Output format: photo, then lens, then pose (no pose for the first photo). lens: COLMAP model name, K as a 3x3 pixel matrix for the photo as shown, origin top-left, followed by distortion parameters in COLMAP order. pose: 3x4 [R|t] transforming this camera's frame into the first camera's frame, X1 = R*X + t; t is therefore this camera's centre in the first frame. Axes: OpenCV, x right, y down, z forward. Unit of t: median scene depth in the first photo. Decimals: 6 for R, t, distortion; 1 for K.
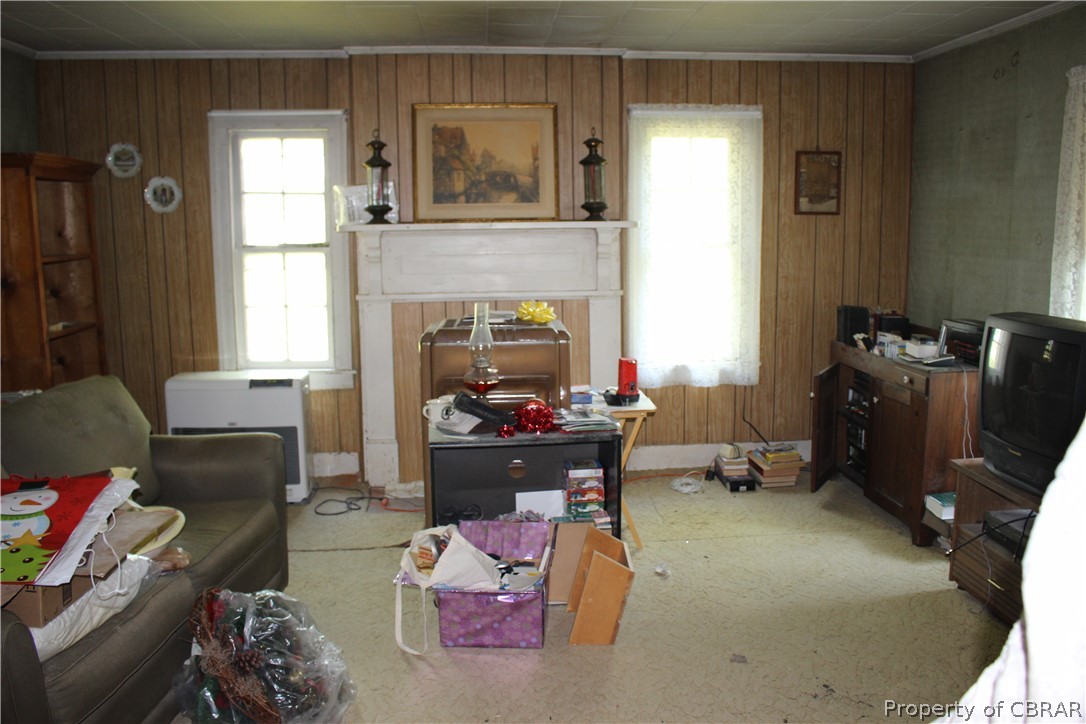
lens RADIAL K [[898.4, 0, 544.1], [0, 898.4, 360.4], [0, 0, 1]] dist [-0.154451, 0.122610]
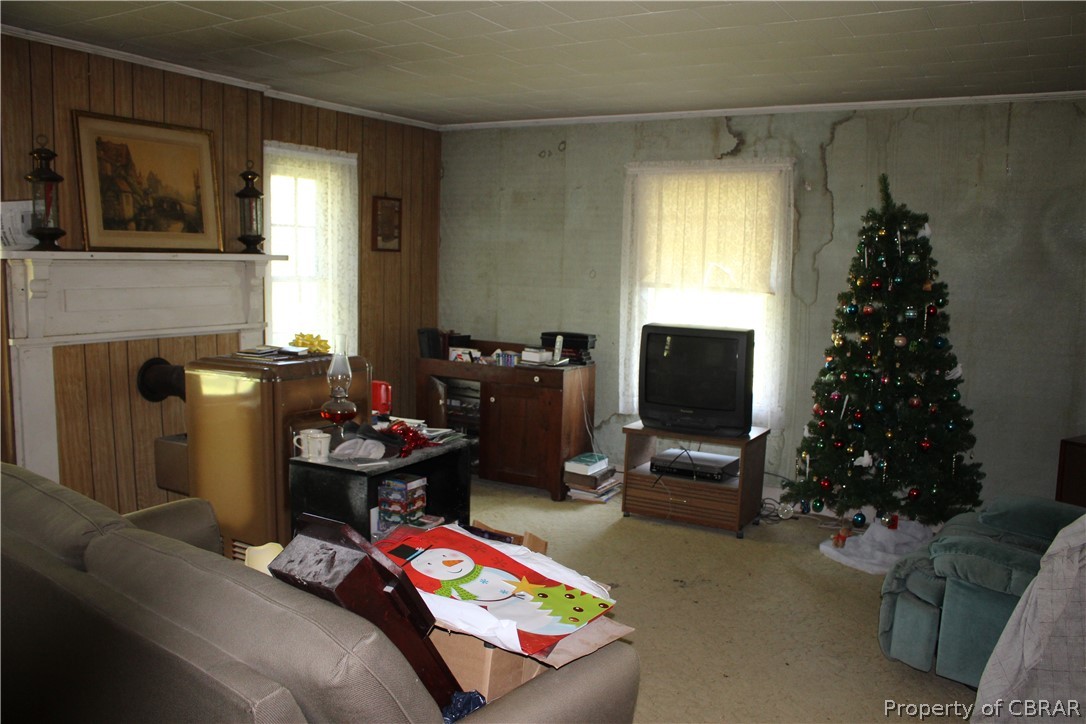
lens RADIAL K [[898.4, 0, 547.0], [0, 898.4, 370.5], [0, 0, 1]] dist [-0.154451, 0.122610]
pose [[0.569570, -0.074805, 0.818532, -0.576550], [0.094221, 0.995227, 0.025391, -0.020035], [-0.816525, 0.062661, 0.573900, 0.173529]]
